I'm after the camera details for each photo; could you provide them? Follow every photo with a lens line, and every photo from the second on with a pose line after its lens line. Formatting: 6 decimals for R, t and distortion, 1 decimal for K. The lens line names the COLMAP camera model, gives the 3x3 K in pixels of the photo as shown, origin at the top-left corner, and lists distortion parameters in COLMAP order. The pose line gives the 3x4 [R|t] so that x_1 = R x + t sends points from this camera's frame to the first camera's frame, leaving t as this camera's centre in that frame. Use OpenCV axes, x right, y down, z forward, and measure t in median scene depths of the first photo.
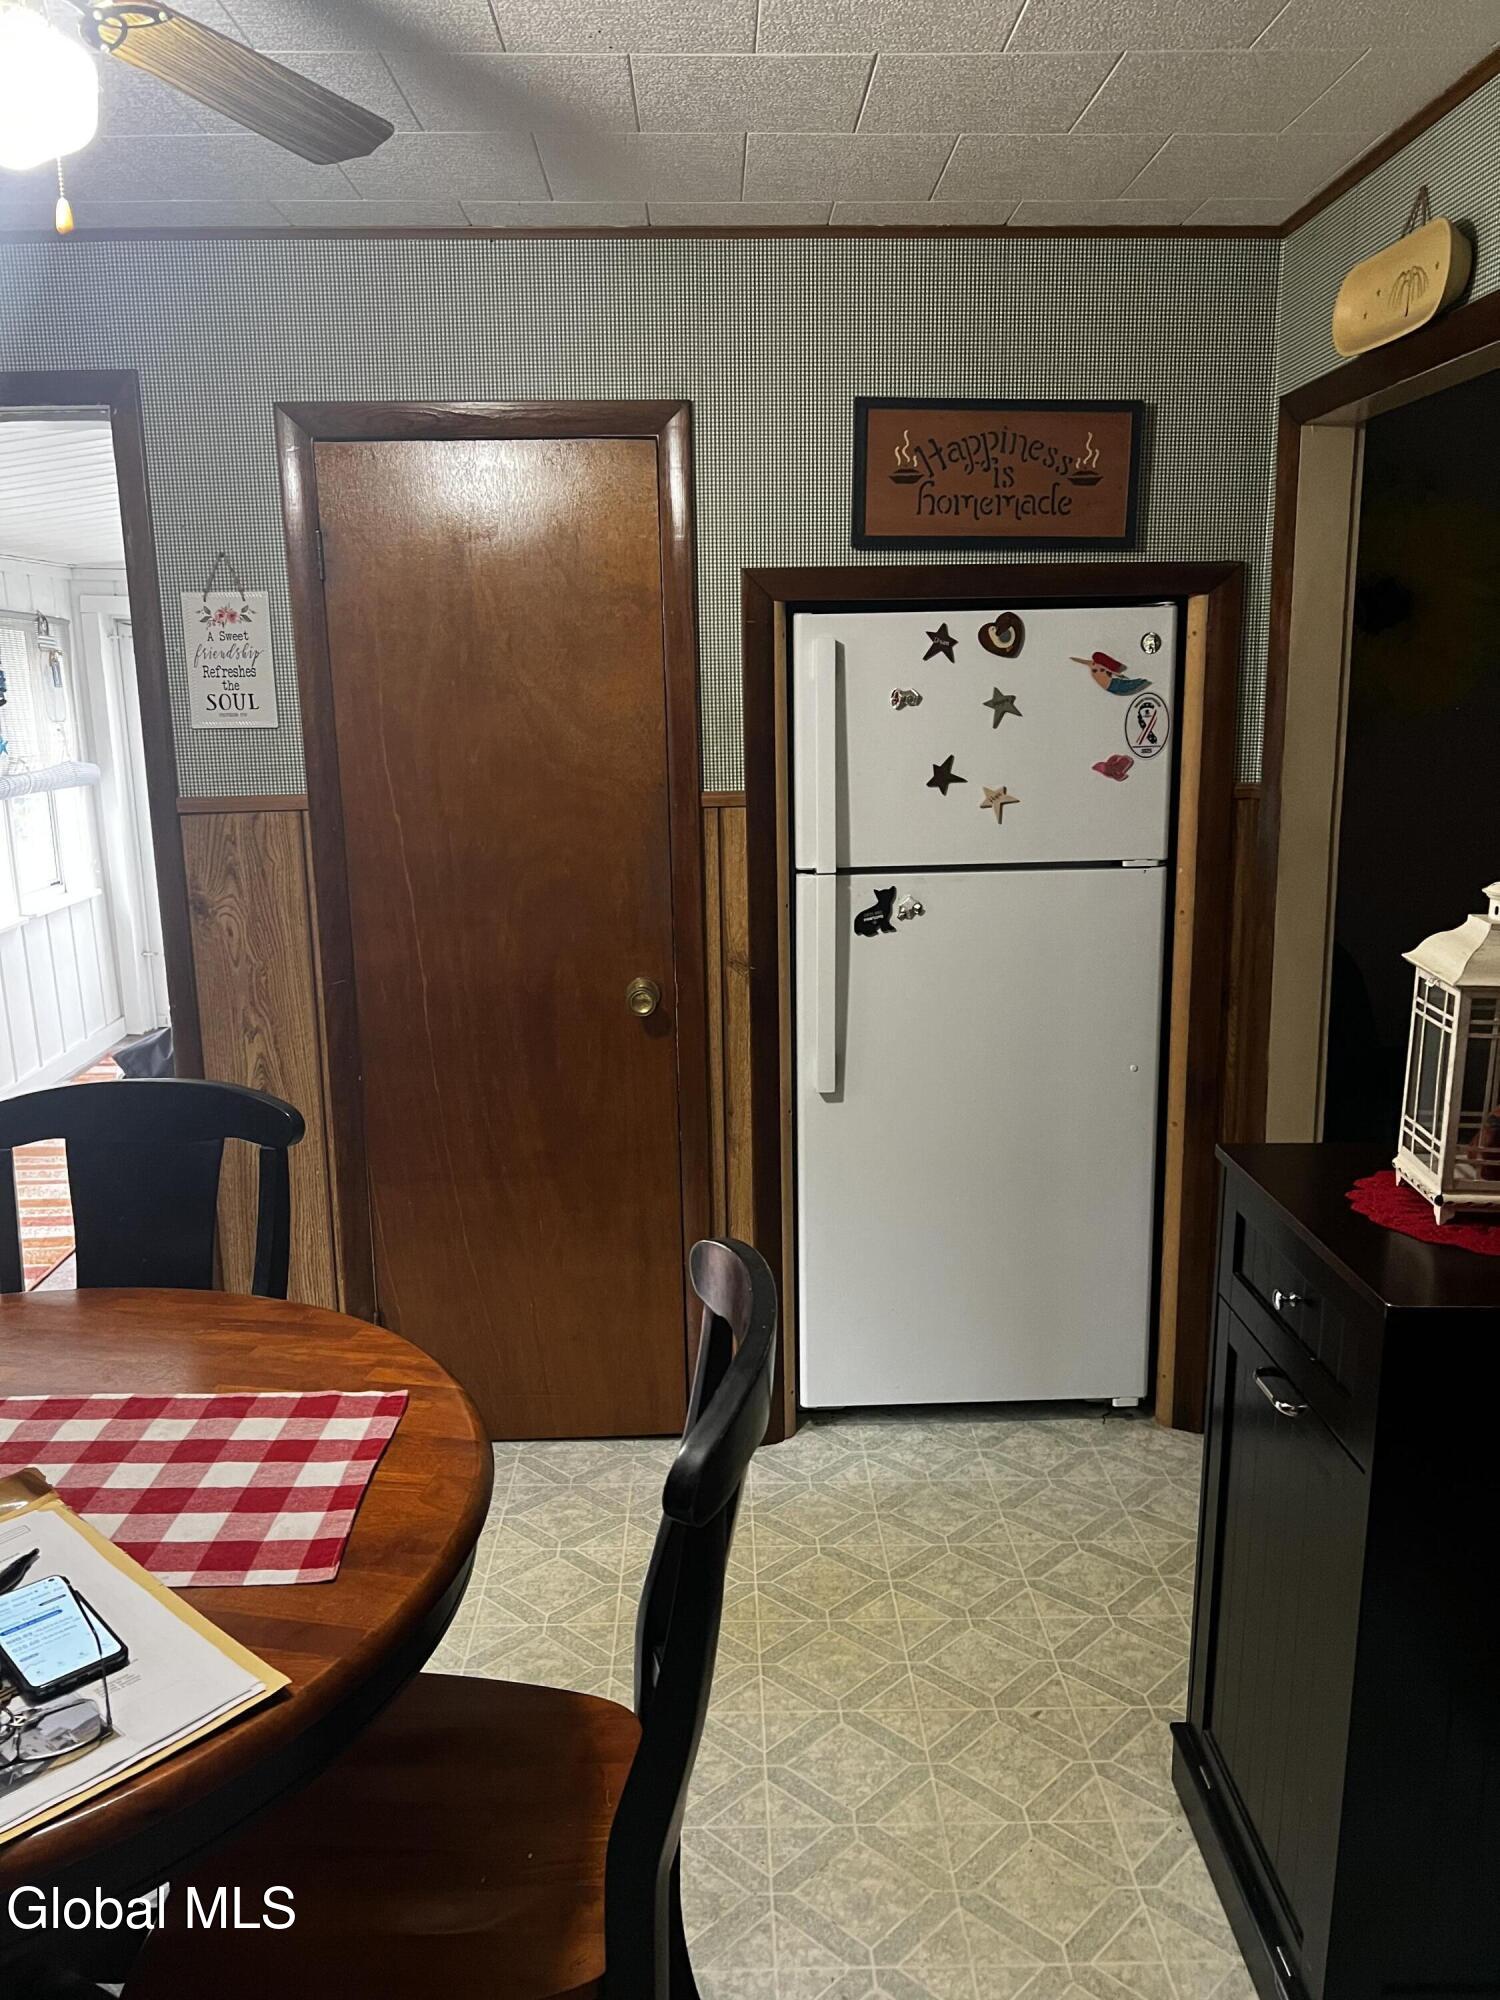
lens RADIAL K [[1508.3, 0, 749.2], [0, 1508.3, 1004.8], [0, 0, 1]] dist [0.057547, -0.076585]
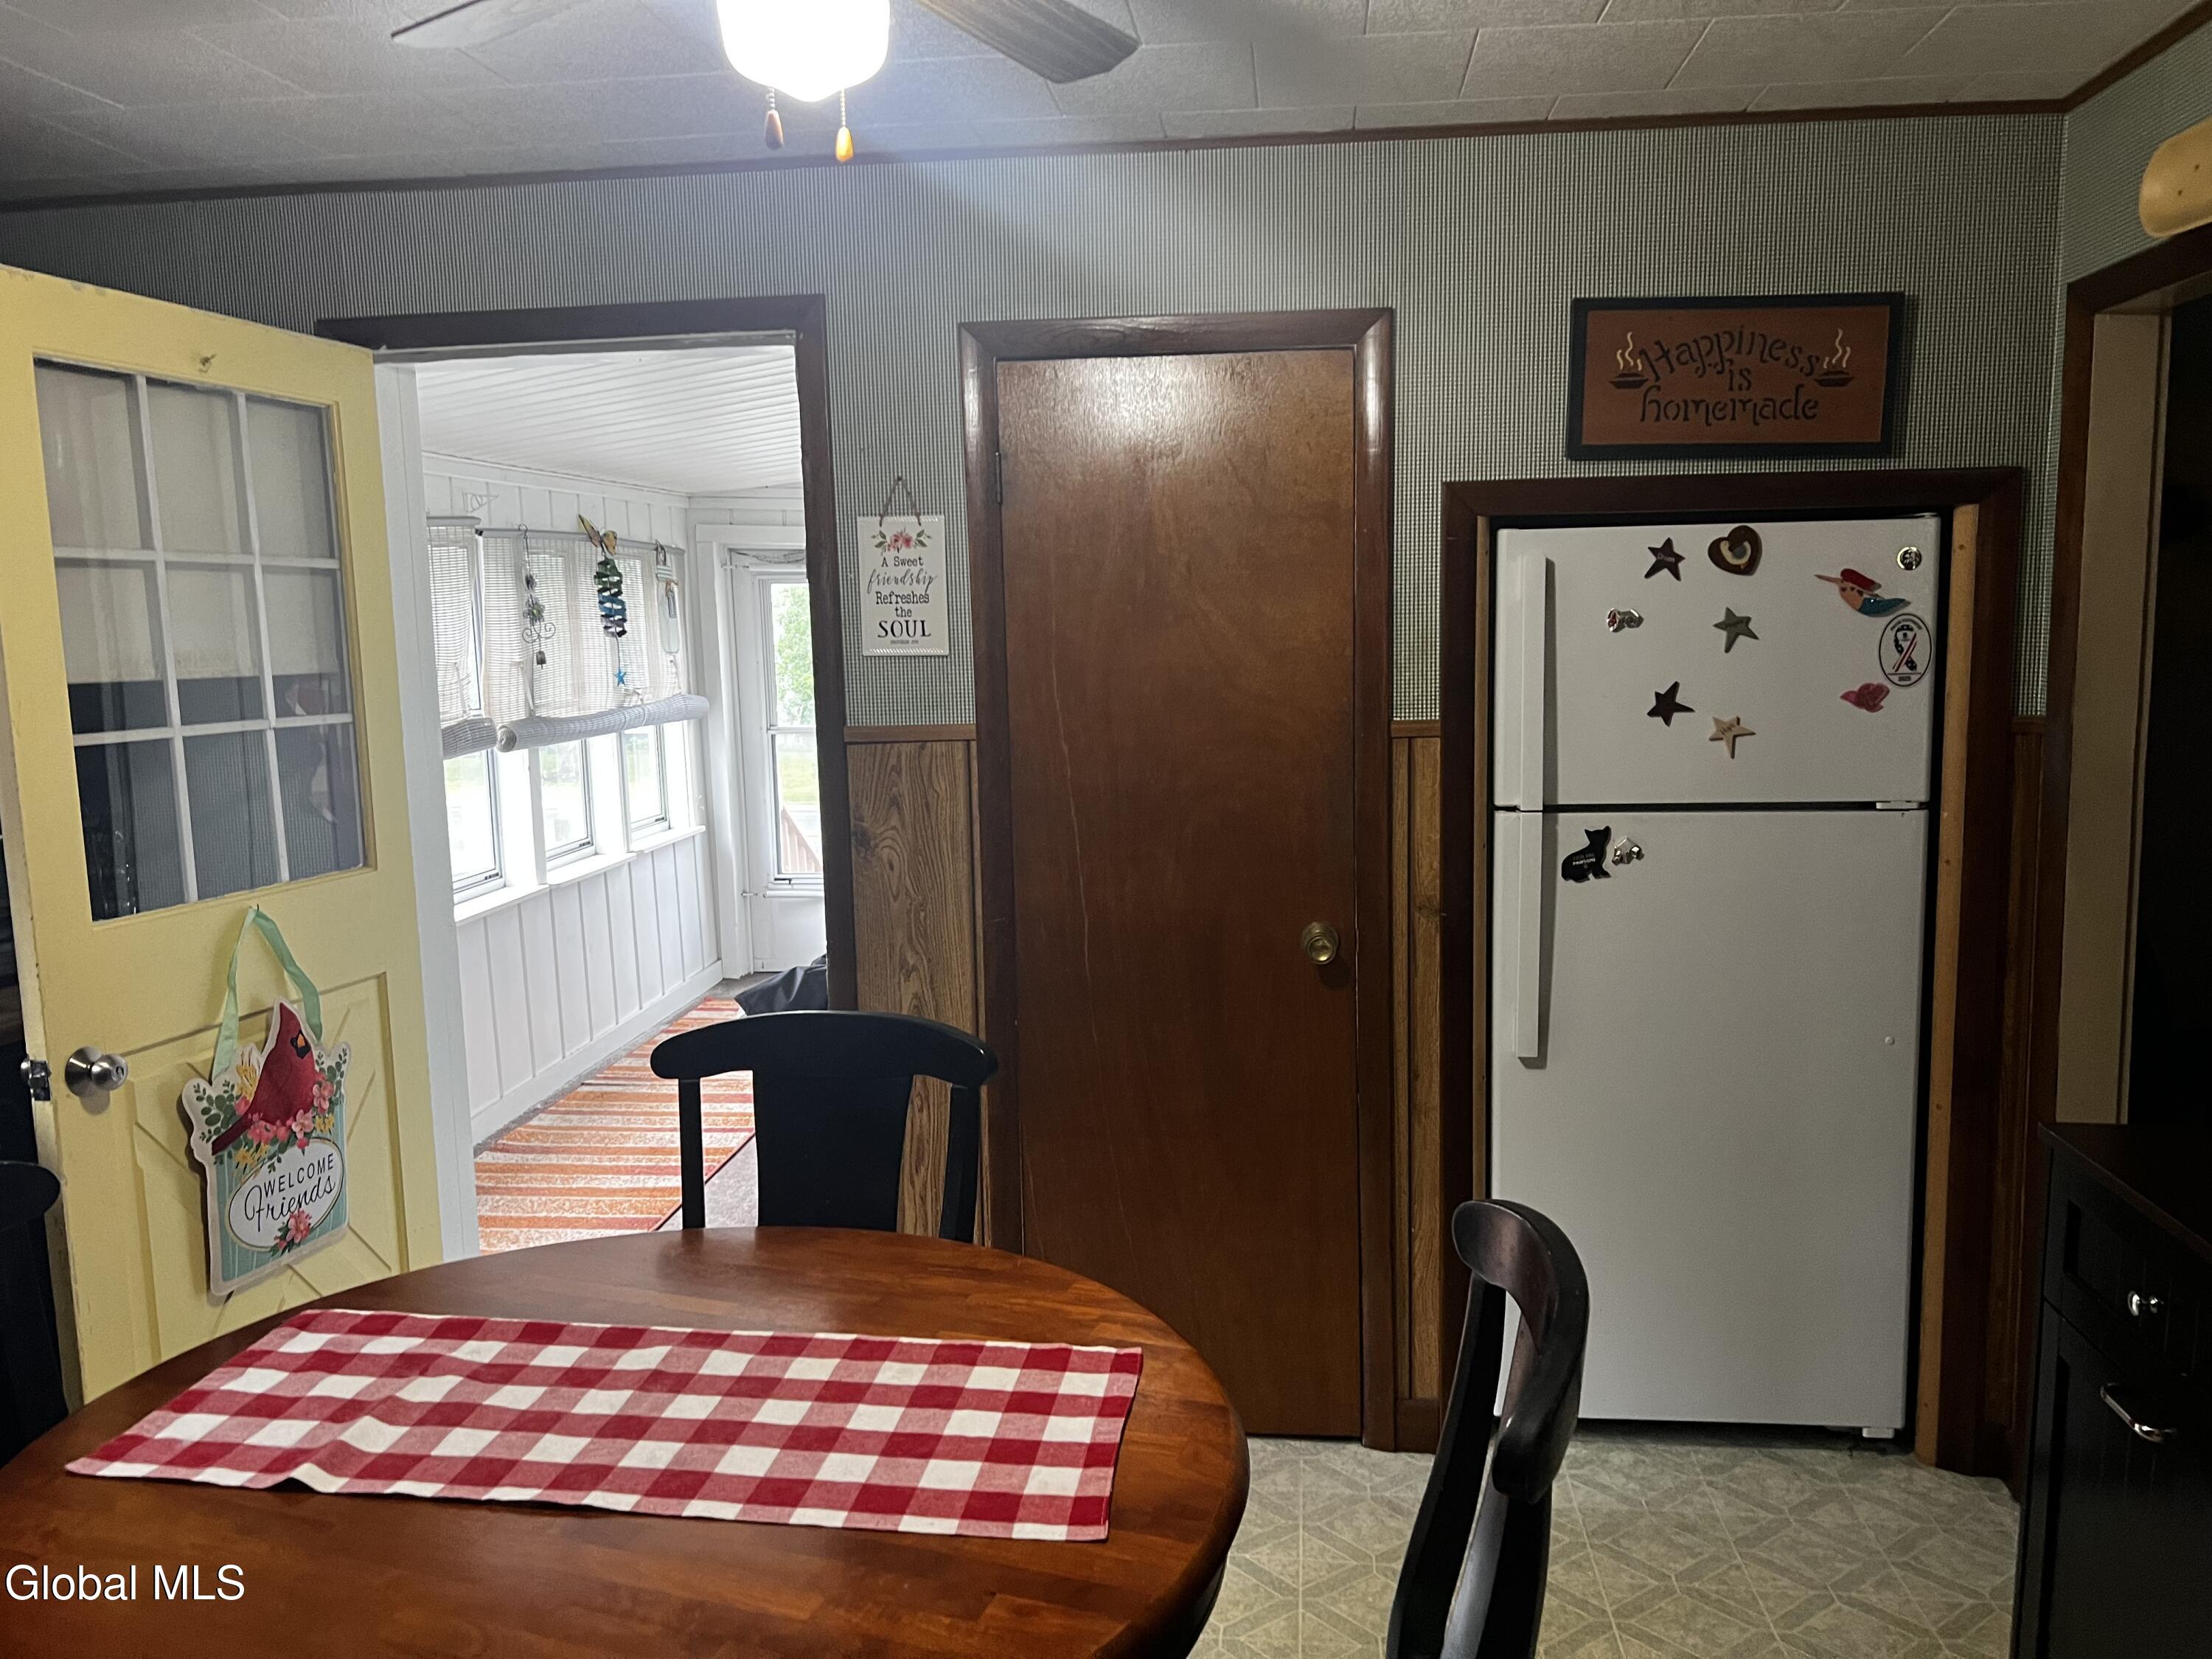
lens RADIAL K [[1668.2, 0, 1129.3], [0, 1668.2, 848.5], [0, 0, 1]] dist [0.057547, -0.076585]
pose [[0.990205, 0.015980, -0.138701, -0.048199], [-0.025509, 0.997414, -0.067197, 0.008487], [0.137268, 0.070077, 0.988052, -0.021831]]
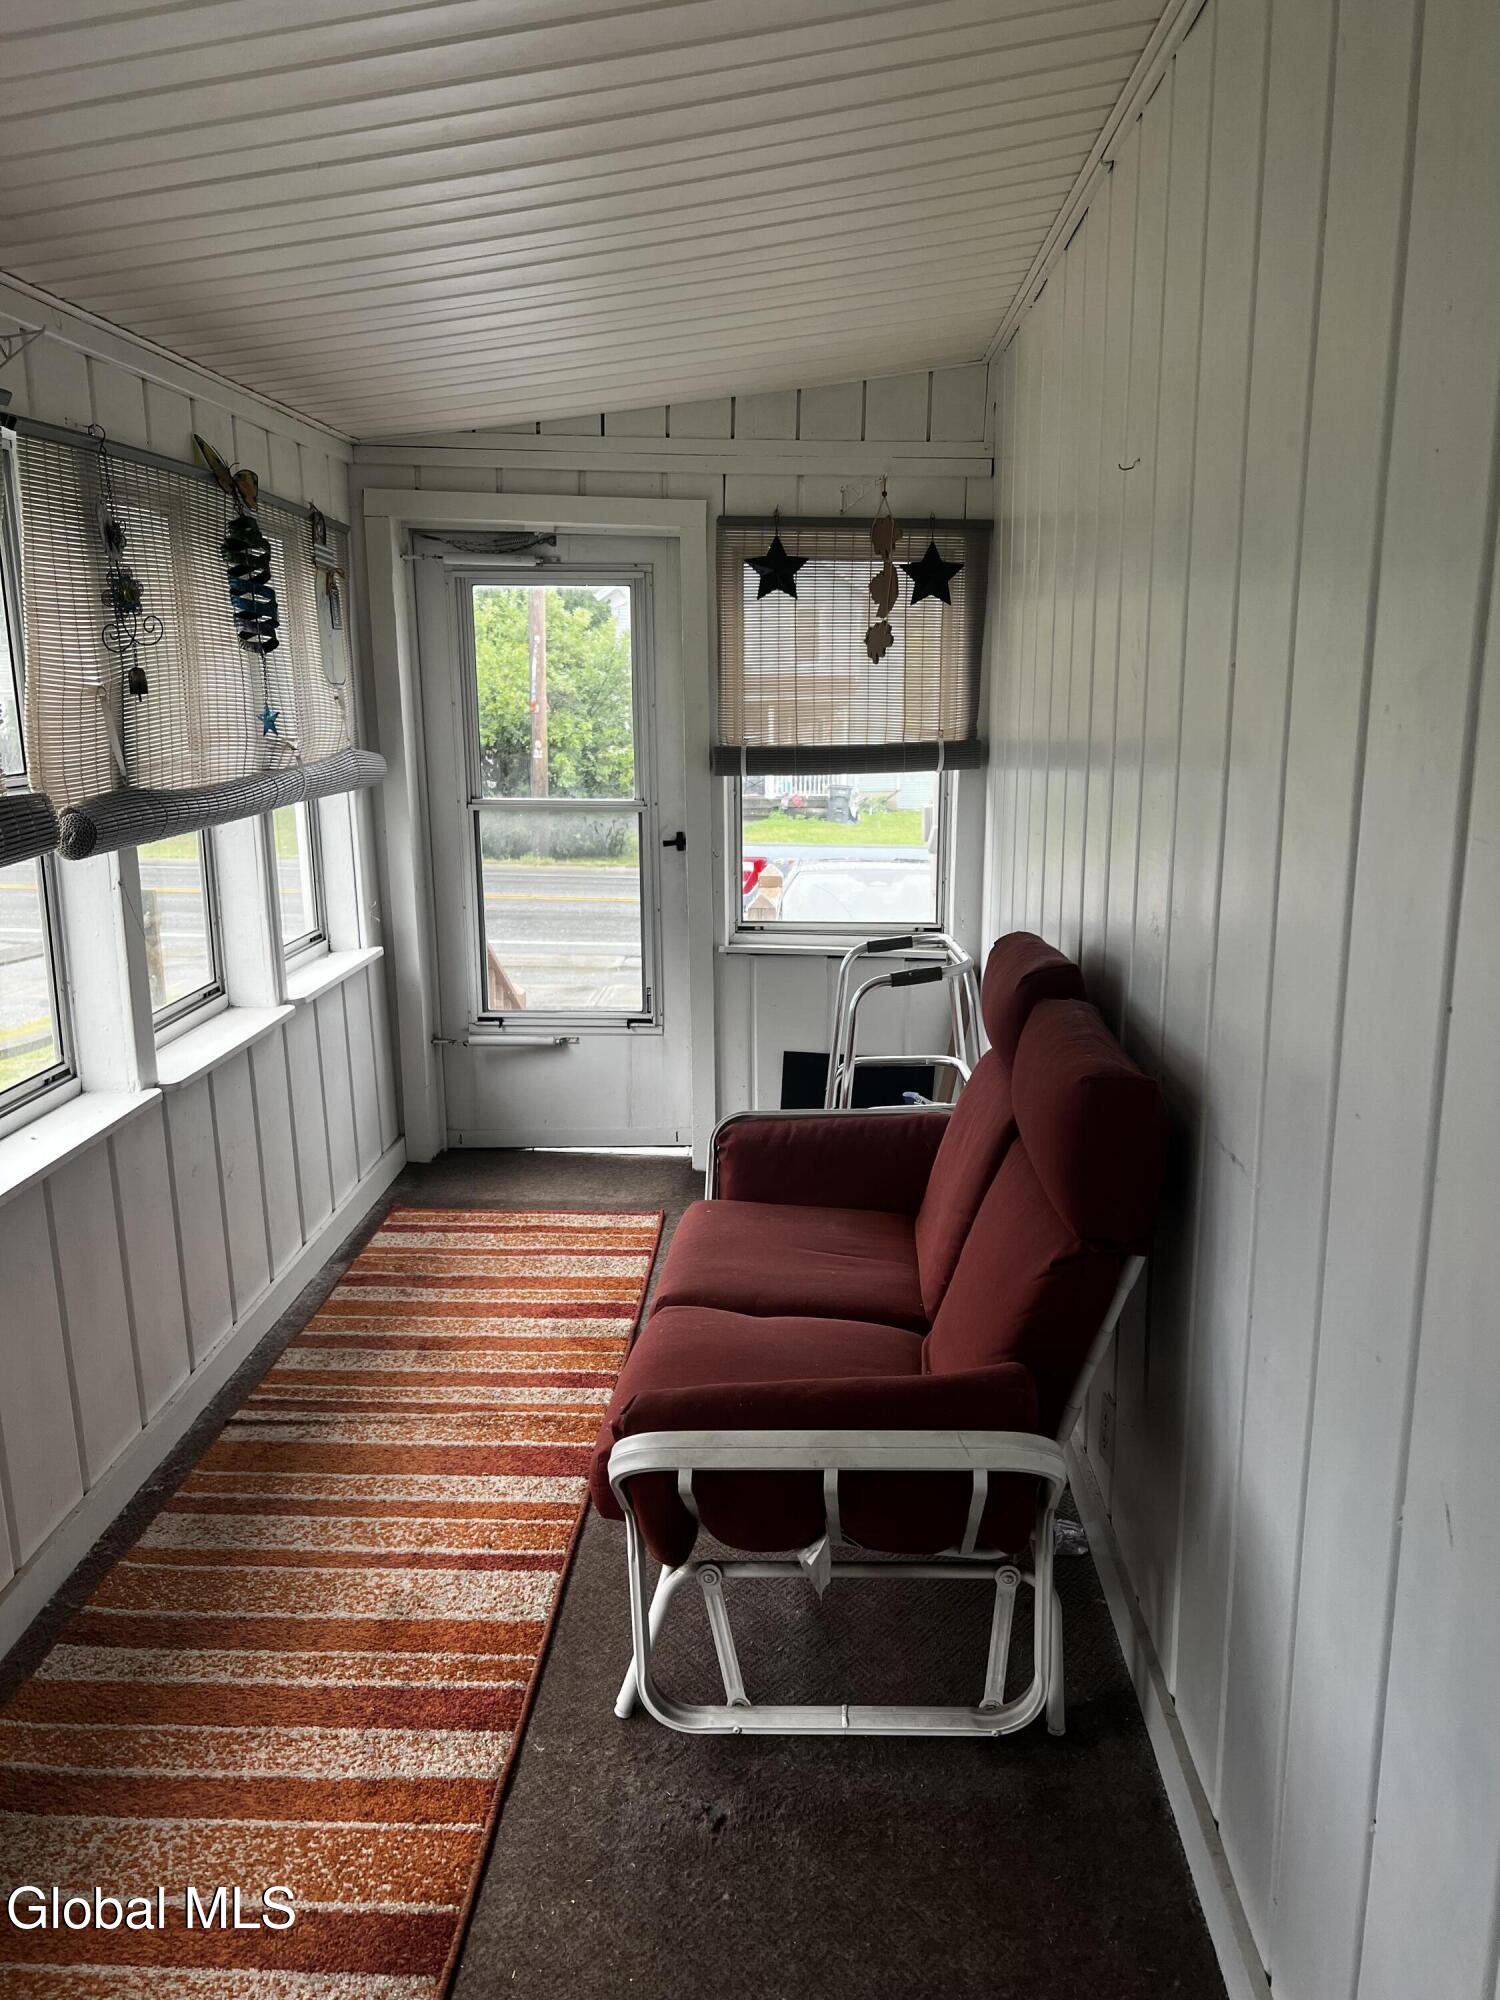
lens RADIAL K [[1508.3, 0, 752.3], [0, 1508.3, 999.6], [0, 0, 1]] dist [0.057547, -0.076585]
pose [[0.996790, 0.022094, -0.076951, -0.773772], [-0.022207, 0.999753, -0.000617, -0.202288], [0.076919, 0.002324, 0.997035, 1.308101]]
